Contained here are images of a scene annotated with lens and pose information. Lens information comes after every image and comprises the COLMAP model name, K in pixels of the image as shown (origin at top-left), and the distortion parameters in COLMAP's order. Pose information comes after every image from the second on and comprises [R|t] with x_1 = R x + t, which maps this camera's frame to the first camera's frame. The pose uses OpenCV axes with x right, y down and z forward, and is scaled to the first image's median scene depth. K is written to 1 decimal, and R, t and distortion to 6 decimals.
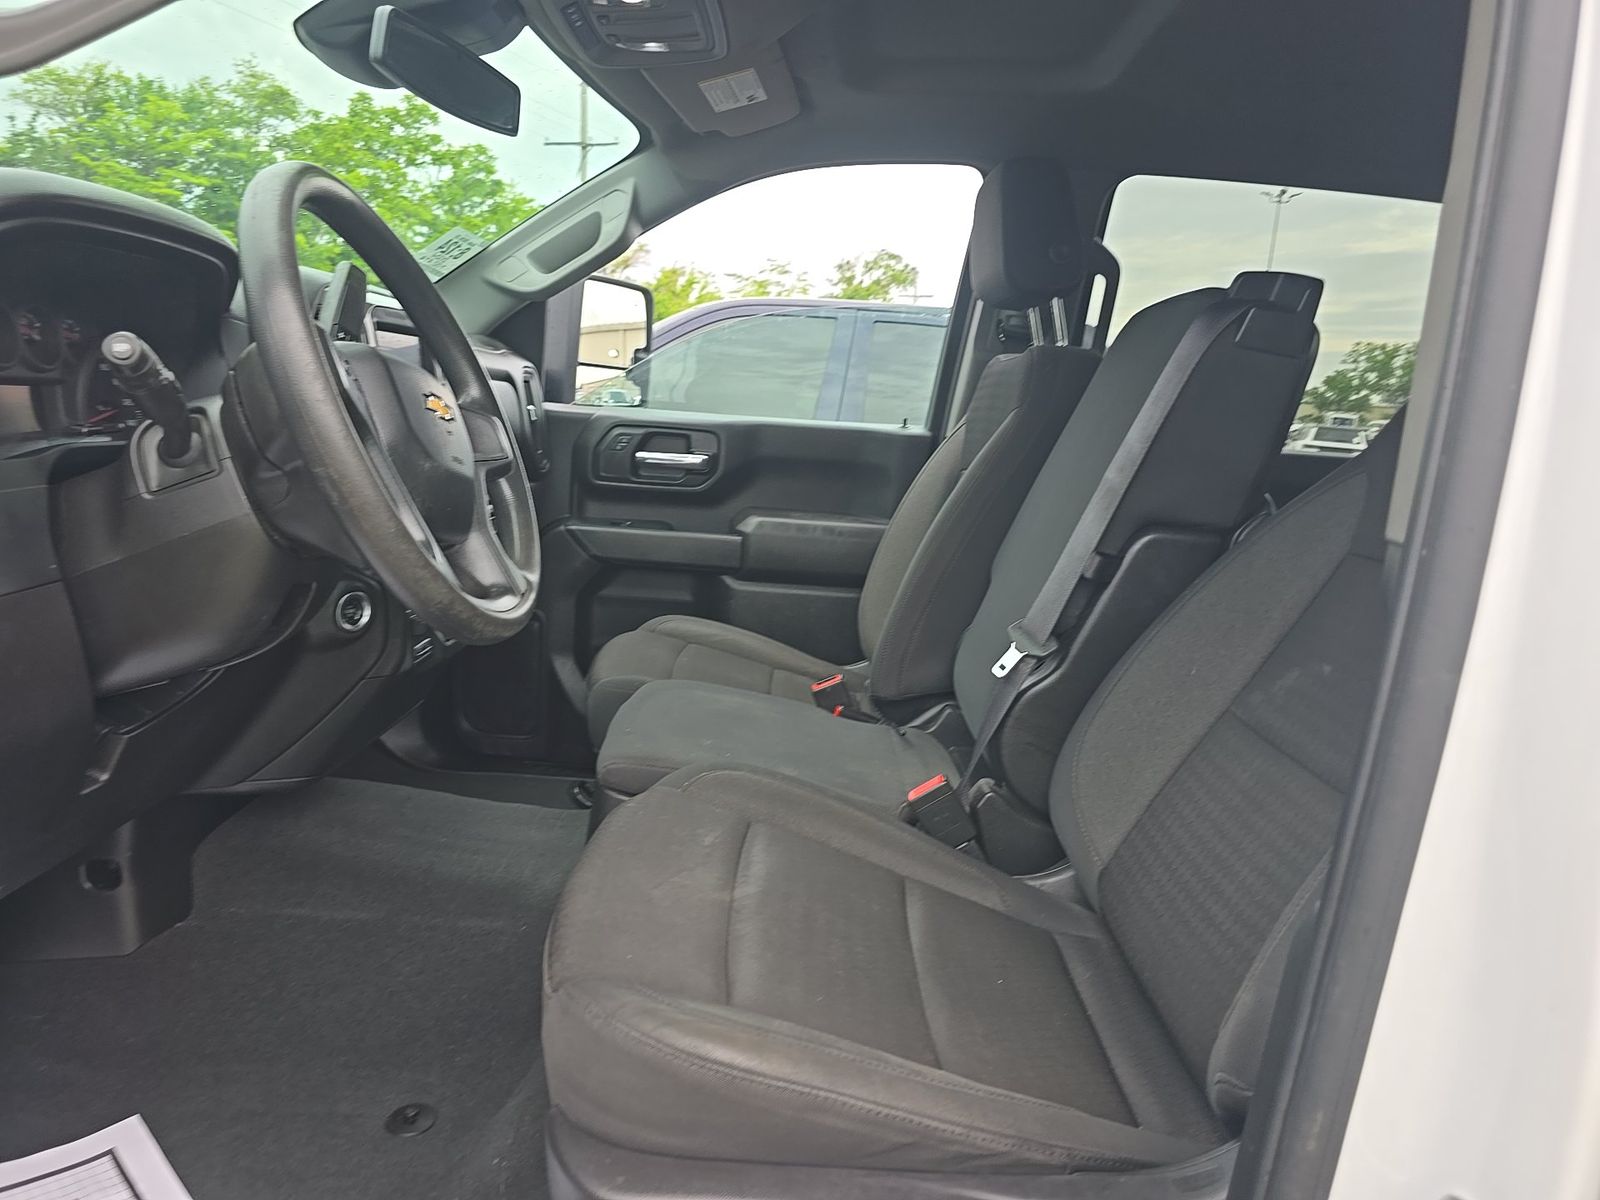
lens RADIAL K [[1084.2, 0, 793.7], [0, 1084.2, 605.5], [0, 0, 1]] dist [0.060287, -0.061535]
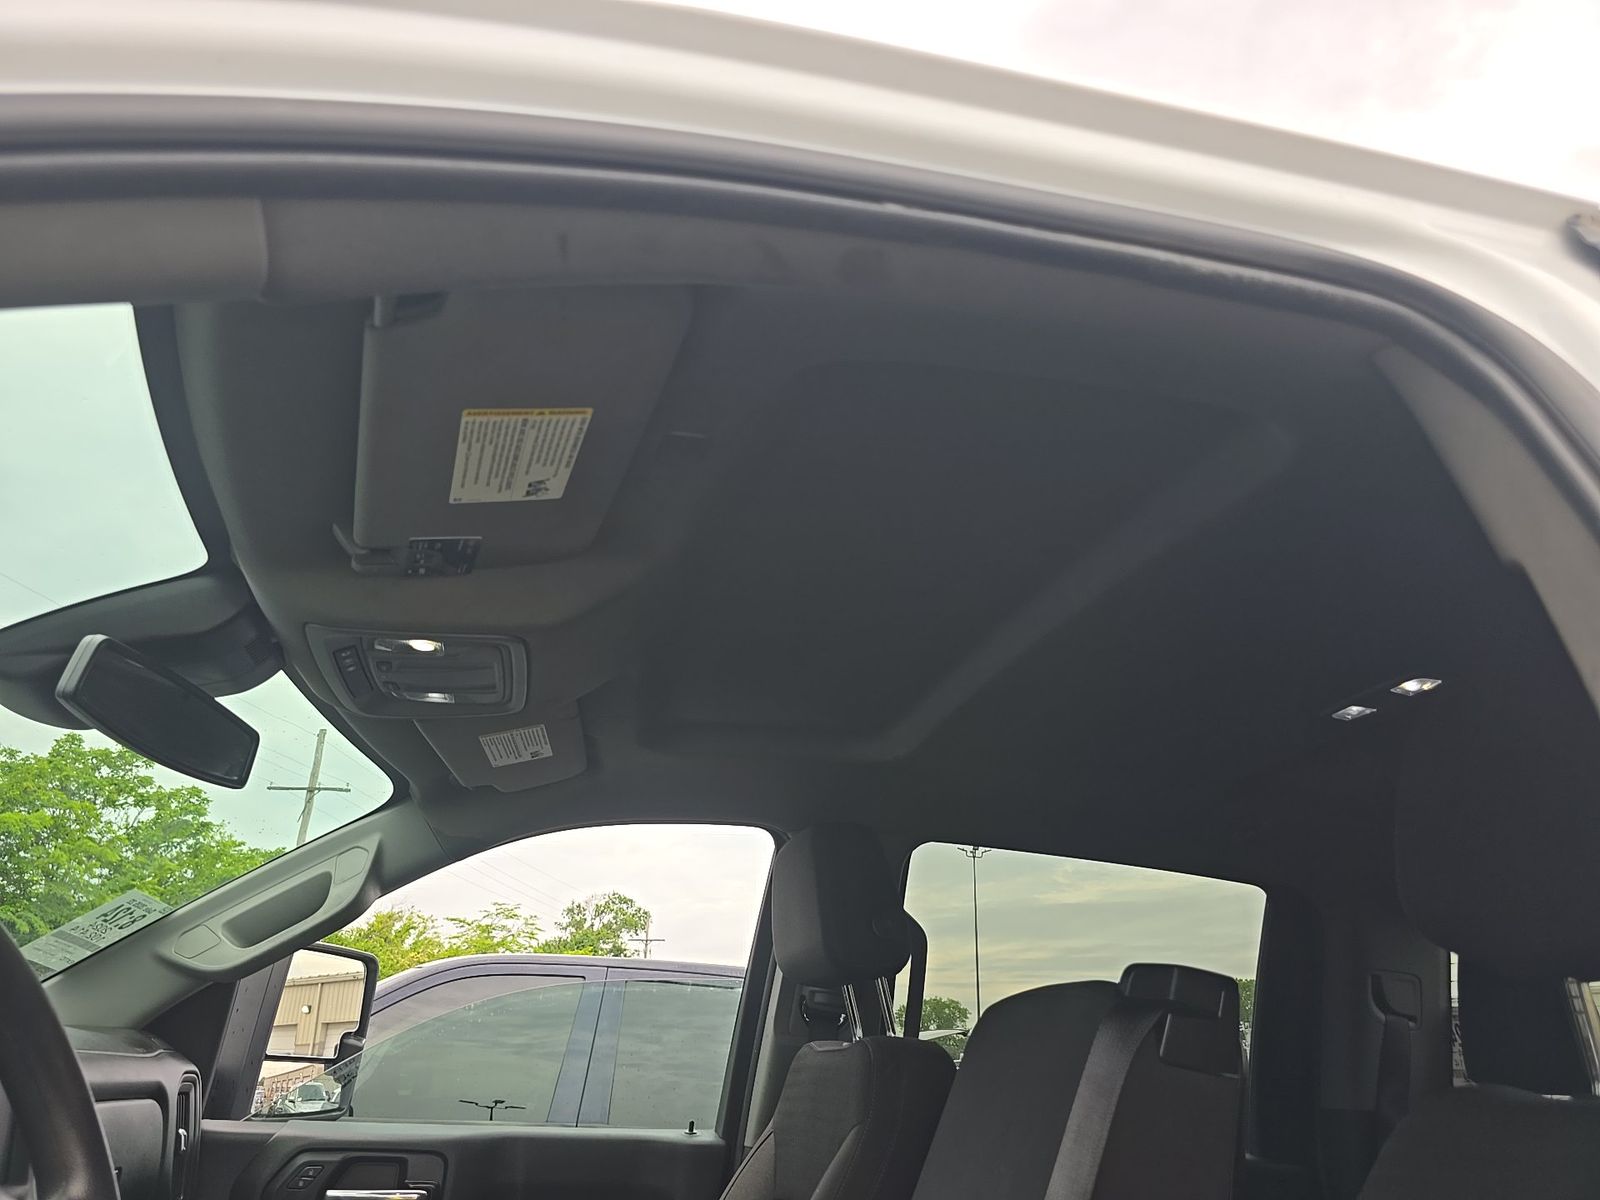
lens RADIAL K [[1084.2, 0, 793.7], [0, 1084.2, 605.5], [0, 0, 1]] dist [0.060287, -0.061535]
pose [[0.971969, 0.068813, 0.224814, -0.033020], [0.064155, 0.842294, -0.535188, -0.056220], [-0.226187, 0.534609, 0.814268, 0.120863]]
